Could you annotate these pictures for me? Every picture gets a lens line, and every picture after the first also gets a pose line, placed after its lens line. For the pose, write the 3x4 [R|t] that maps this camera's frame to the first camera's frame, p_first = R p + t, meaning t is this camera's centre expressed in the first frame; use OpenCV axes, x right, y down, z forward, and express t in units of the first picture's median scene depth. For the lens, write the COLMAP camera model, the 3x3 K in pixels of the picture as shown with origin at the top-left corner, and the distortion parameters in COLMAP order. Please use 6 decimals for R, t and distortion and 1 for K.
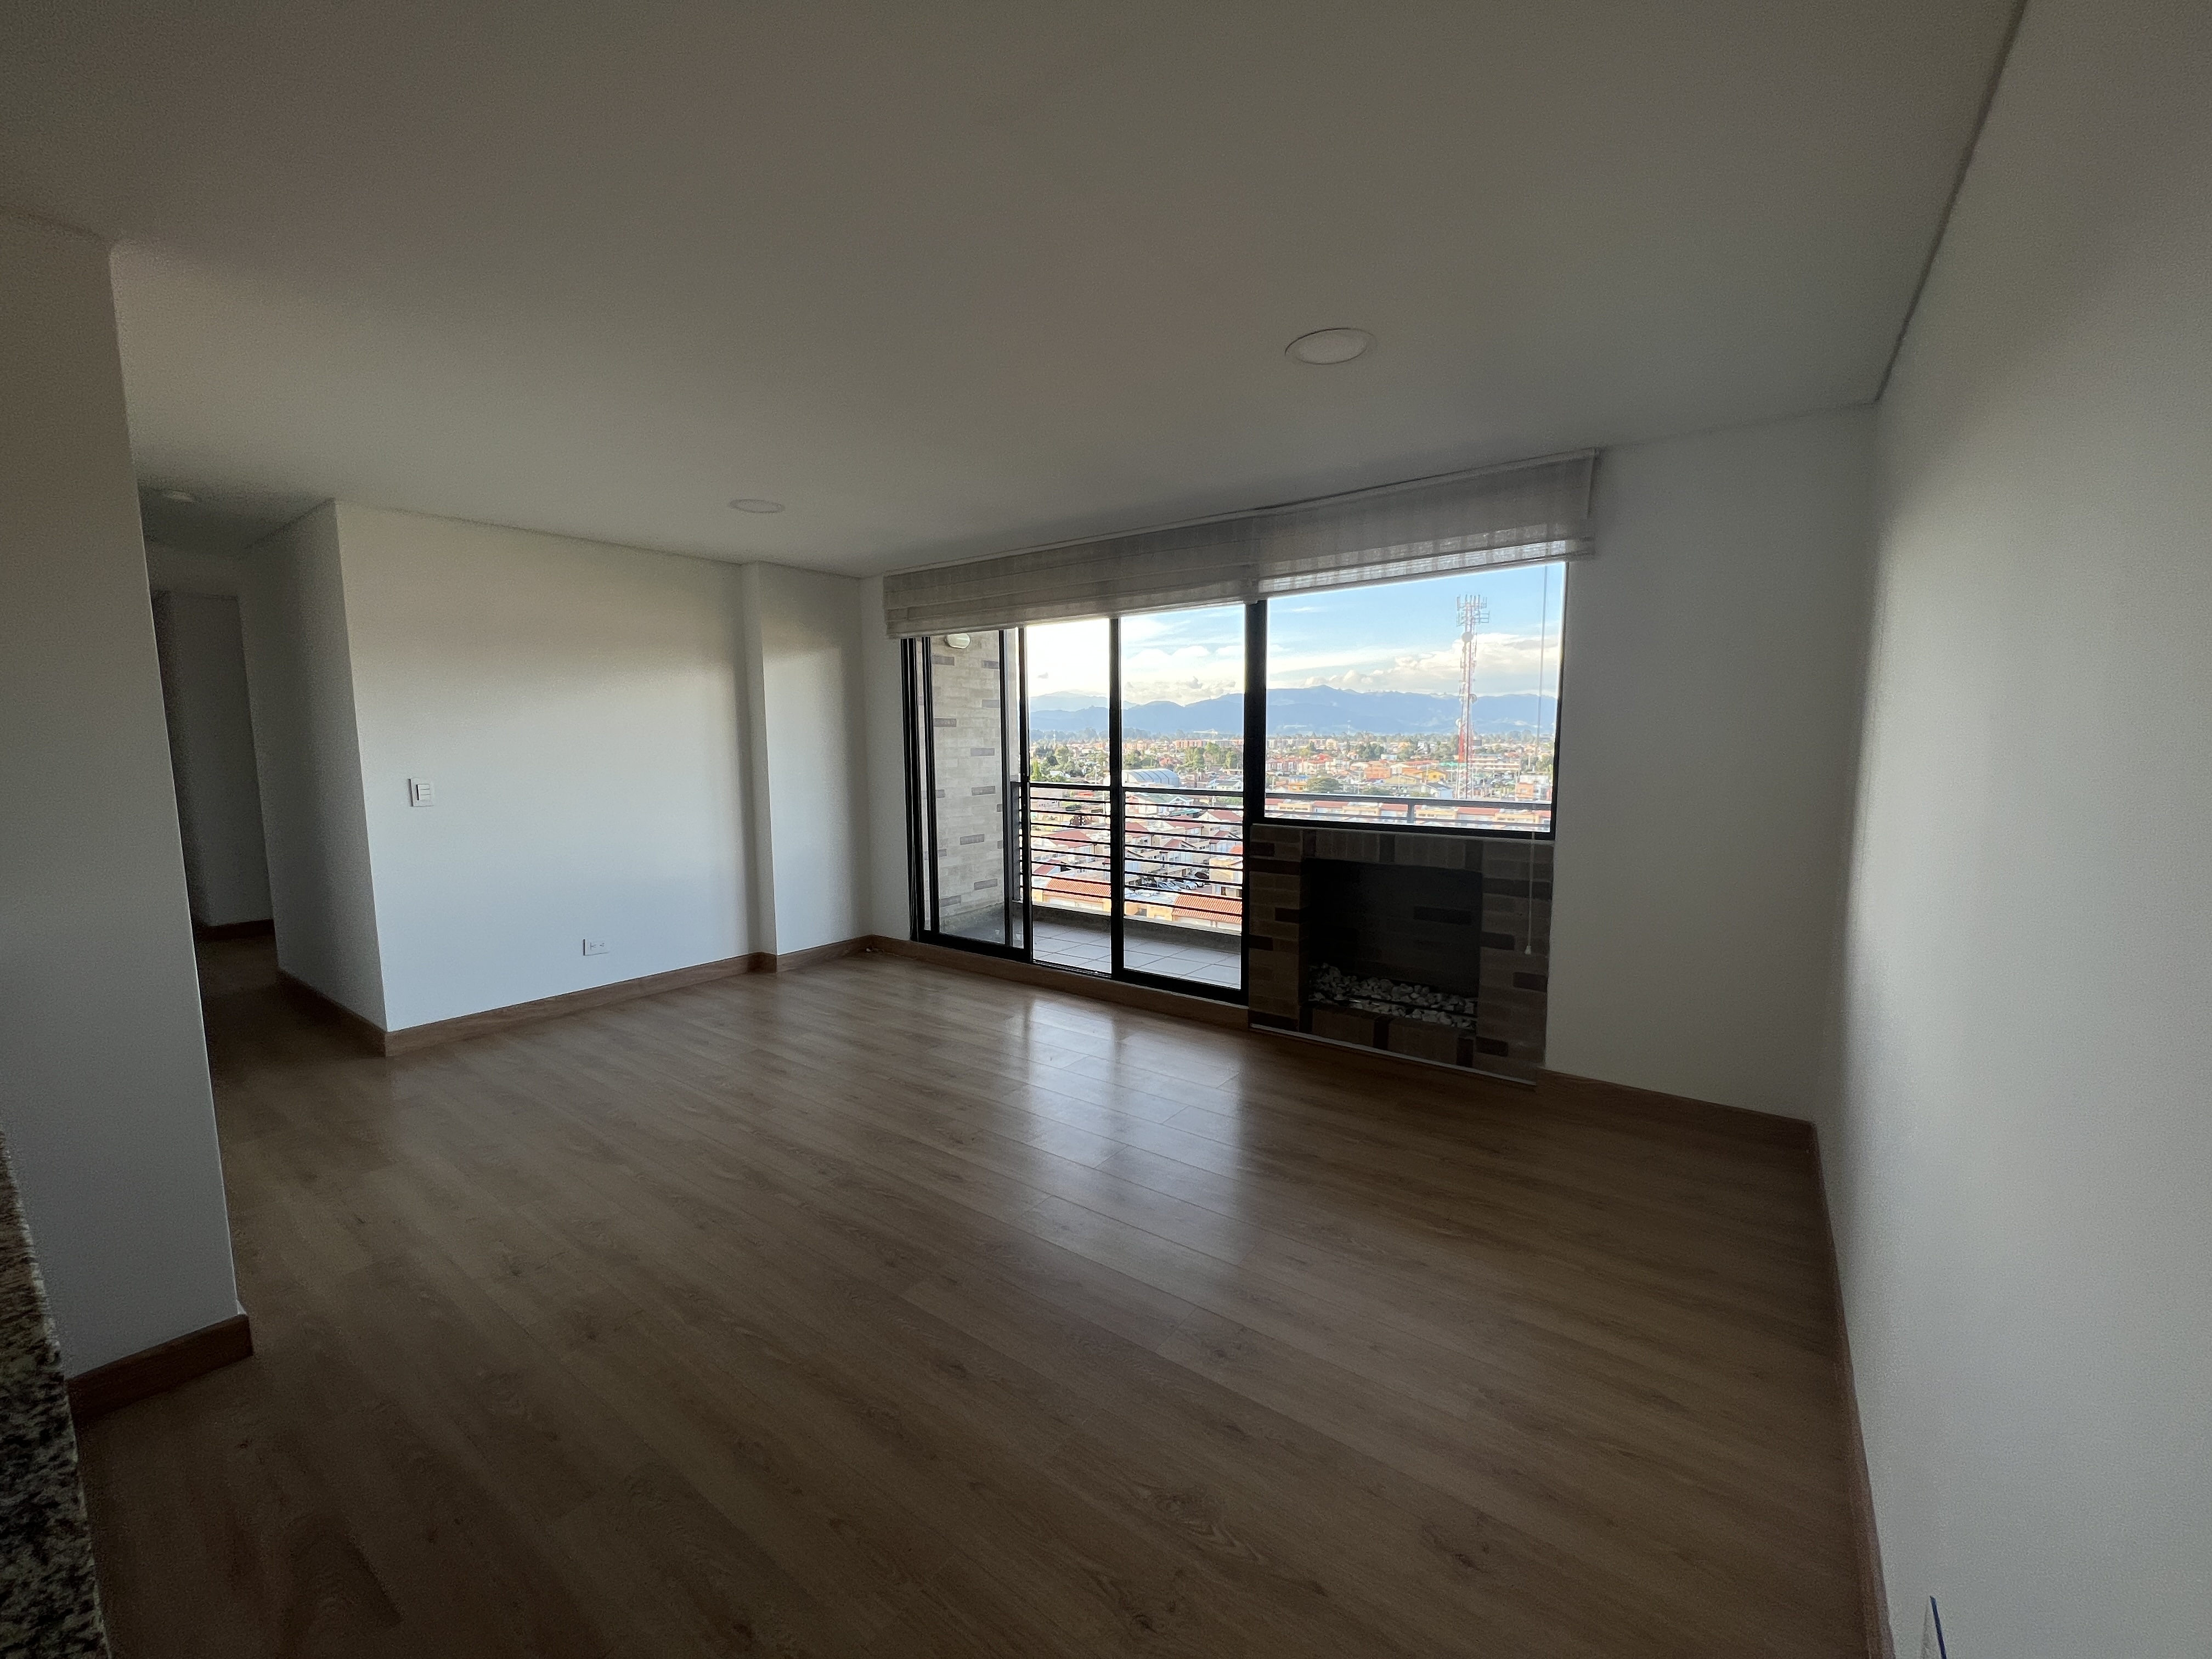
lens RADIAL K [[883.1, 0, 1094.1], [0, 883.1, 817.3], [0, 0, 1]] dist [0.000308, 0.000418]
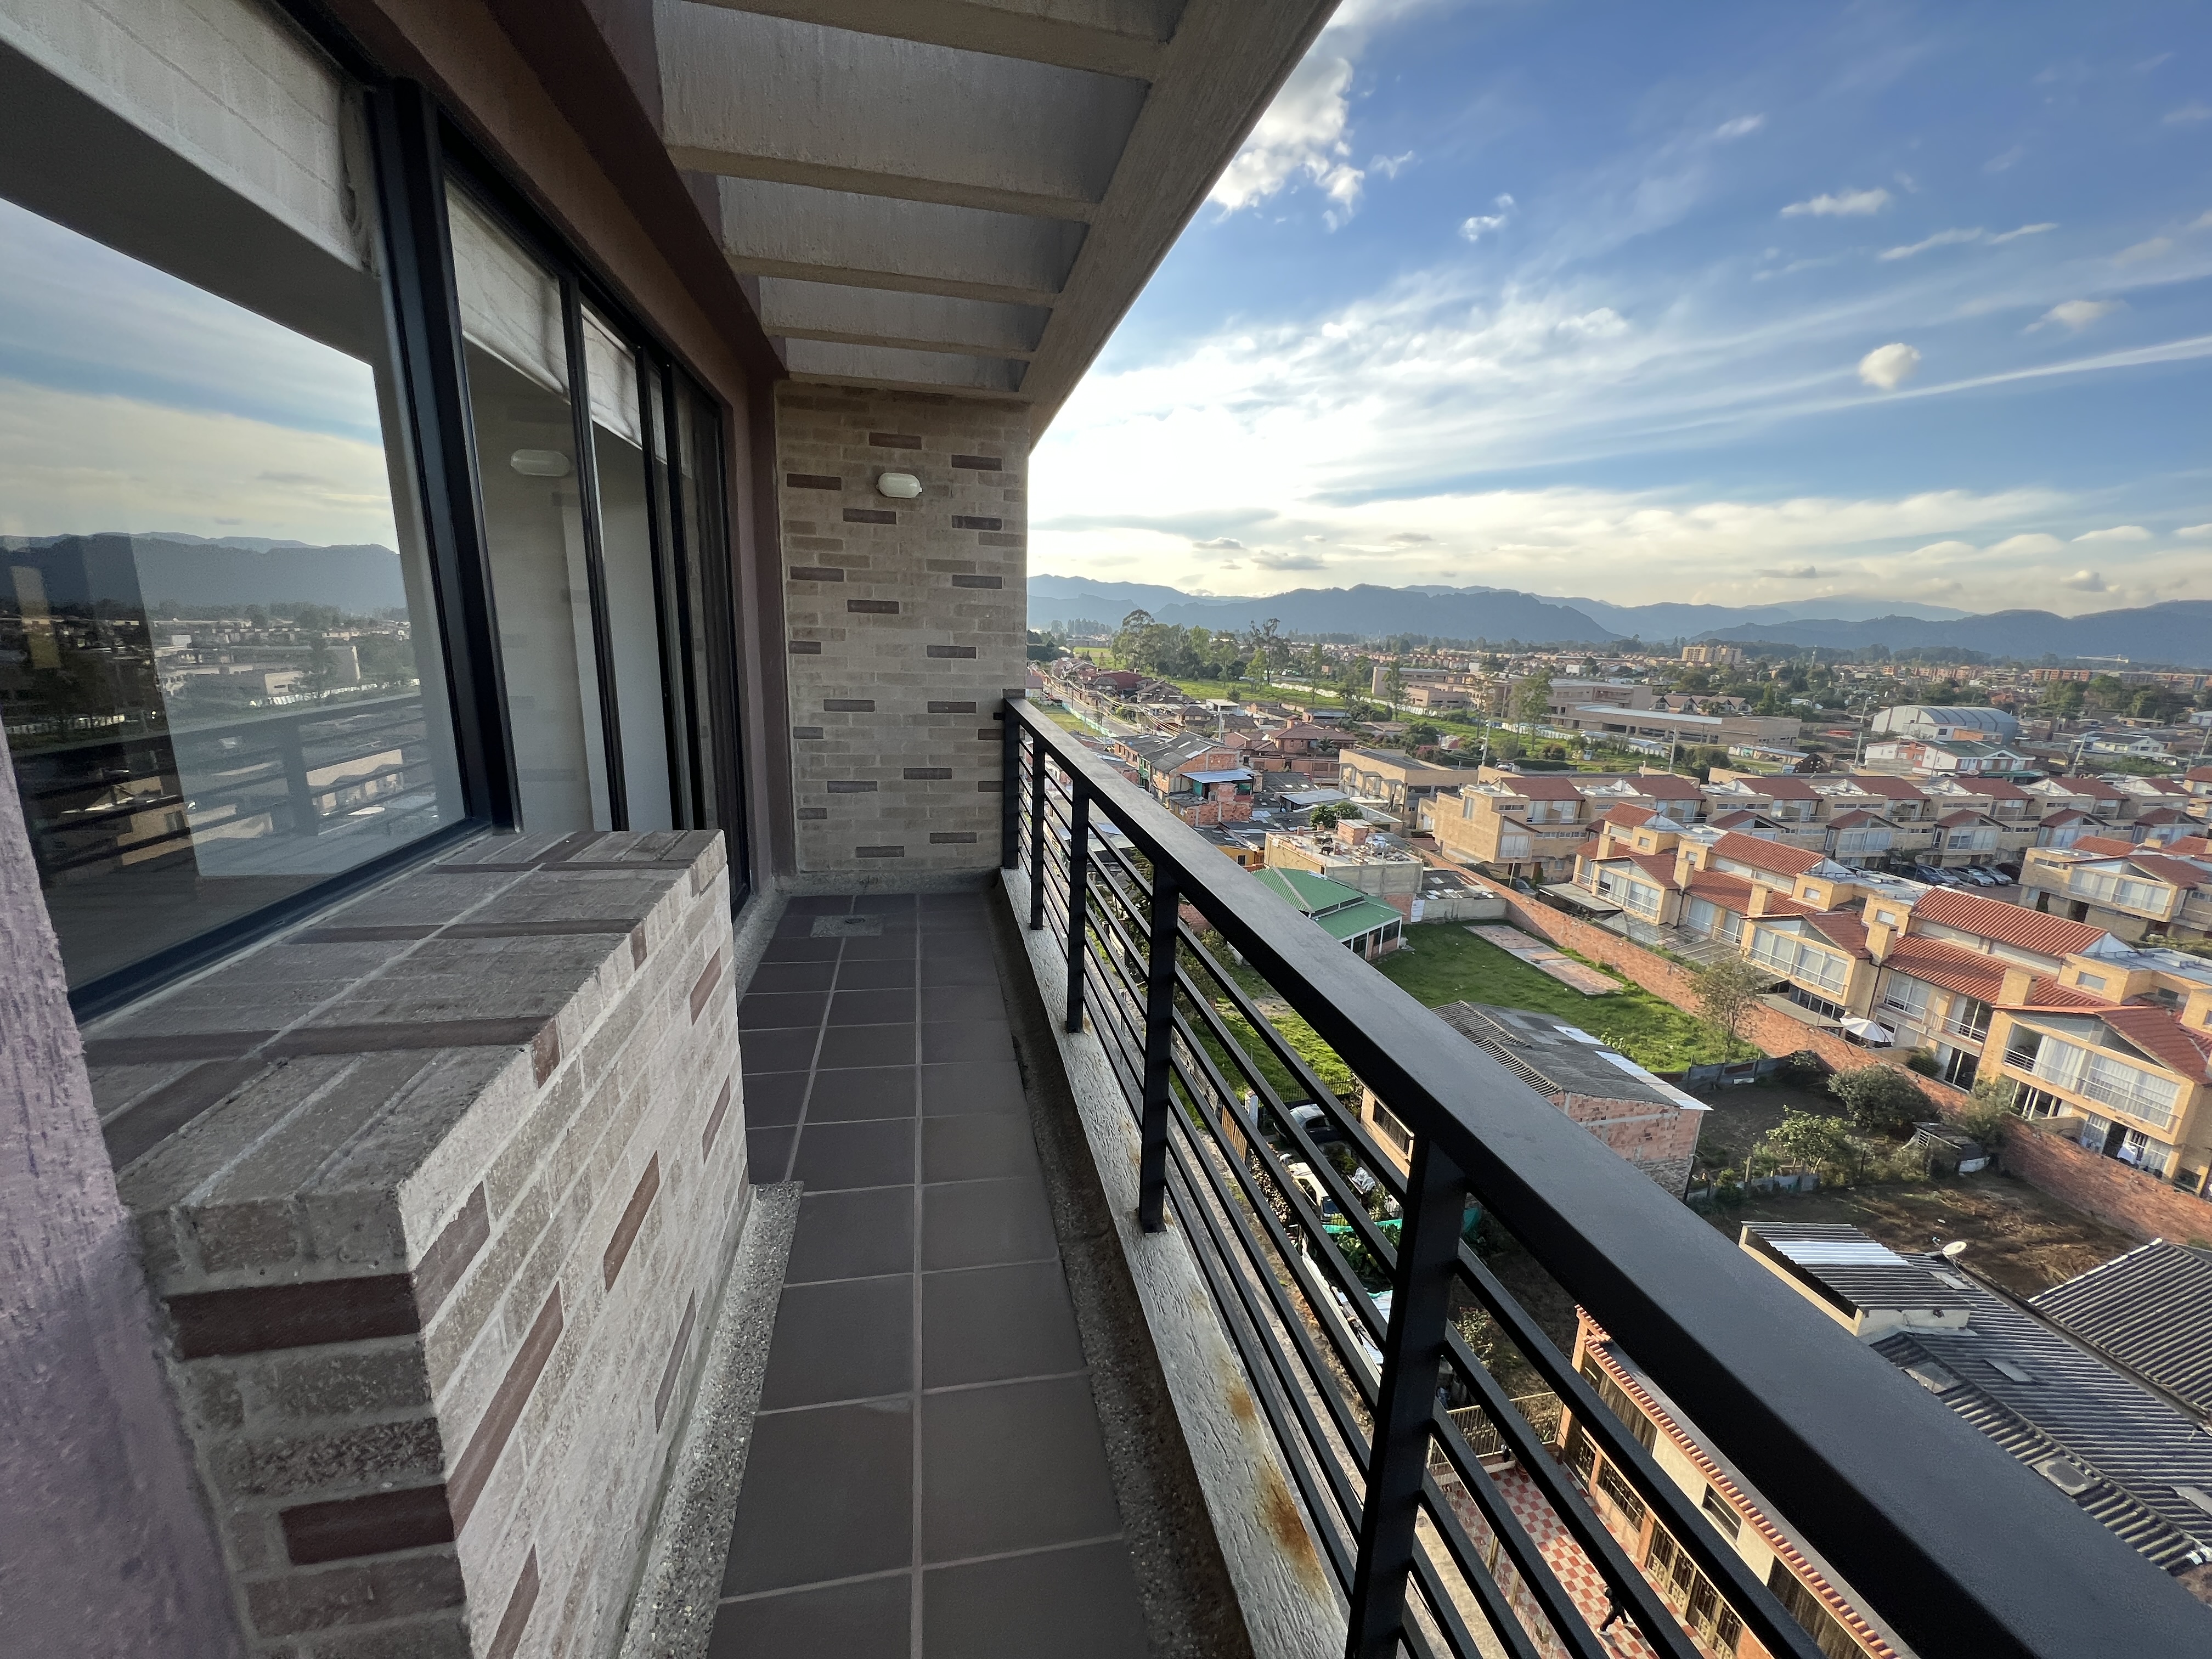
lens RADIAL K [[883.1, 0, 1108.9], [0, 883.1, 829.4], [0, 0, 1]] dist [0.000308, 0.000418]
pose [[0.756280, 0.177091, -0.629824, 0.511786], [-0.099436, 0.982599, 0.156883, -0.068314], [0.646647, -0.056020, 0.760729, 0.636206]]
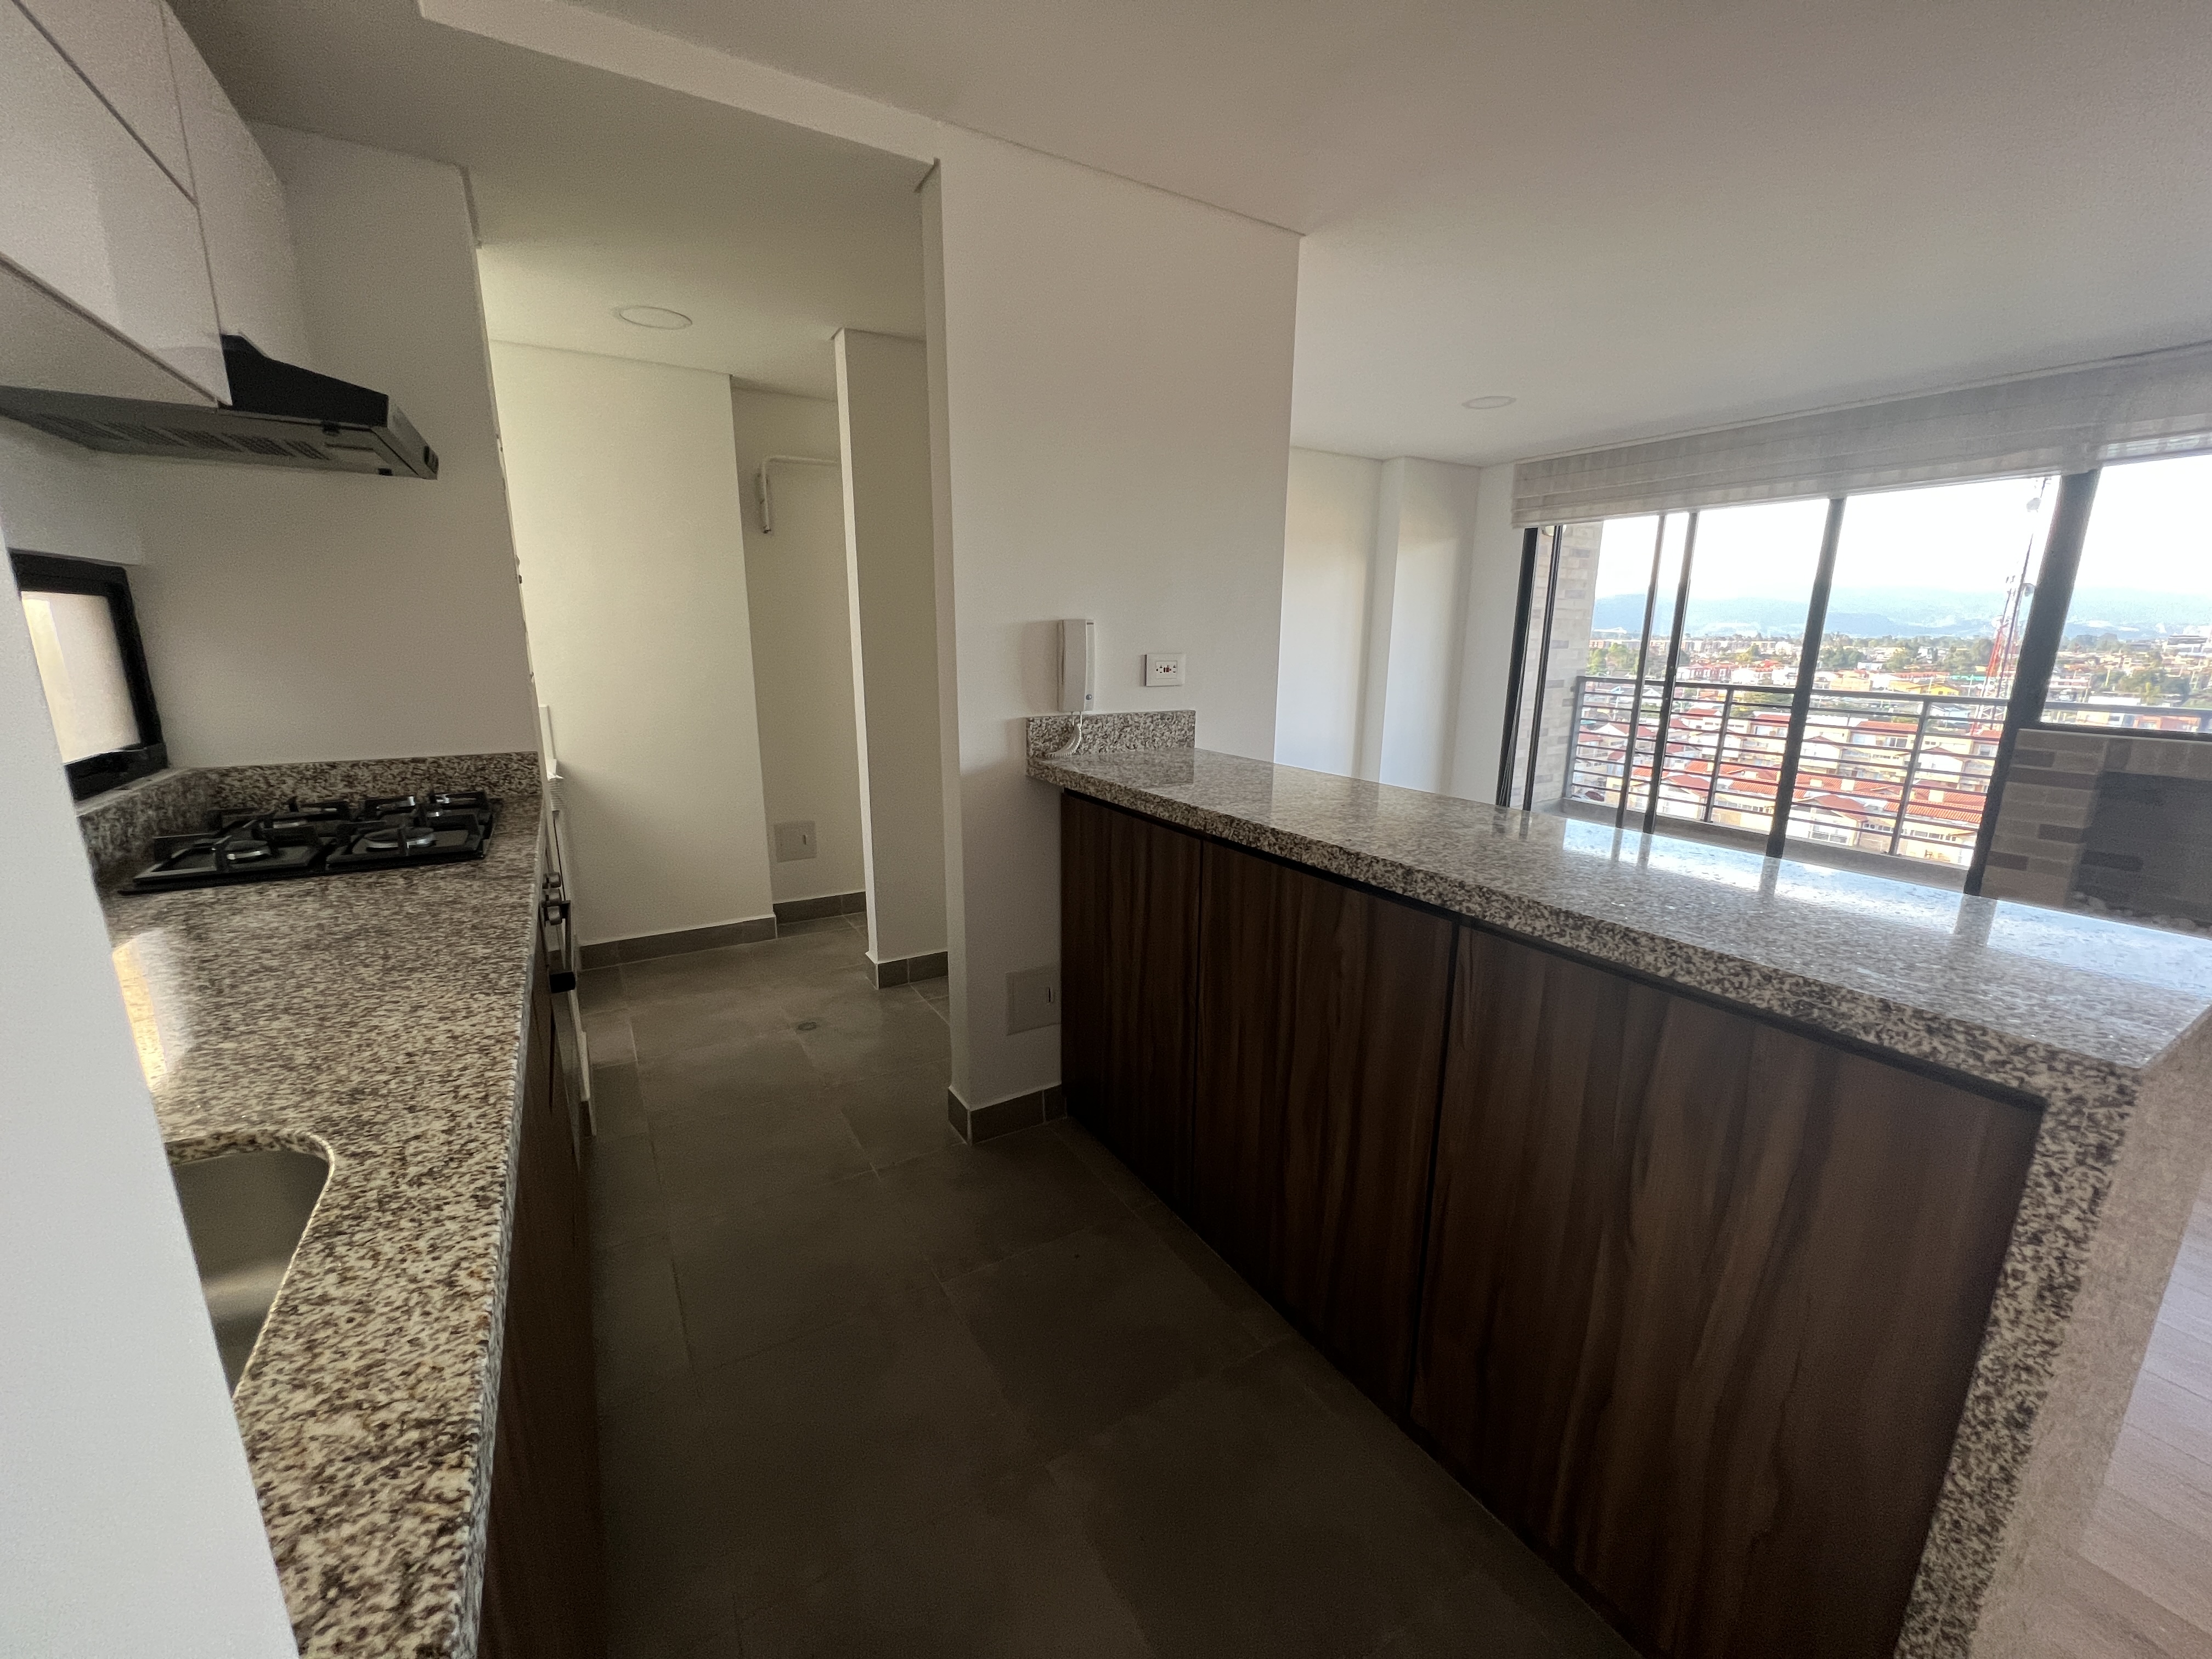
lens RADIAL K [[883.1, 0, 1109.7], [0, 883.1, 816.4], [0, 0, 1]] dist [0.000308, 0.000418]
pose [[0.928497, 0.091004, -0.360016, -0.262718], [-0.048779, 0.990995, 0.124698, 0.021254], [0.368122, -0.098220, 0.924575, -0.136716]]
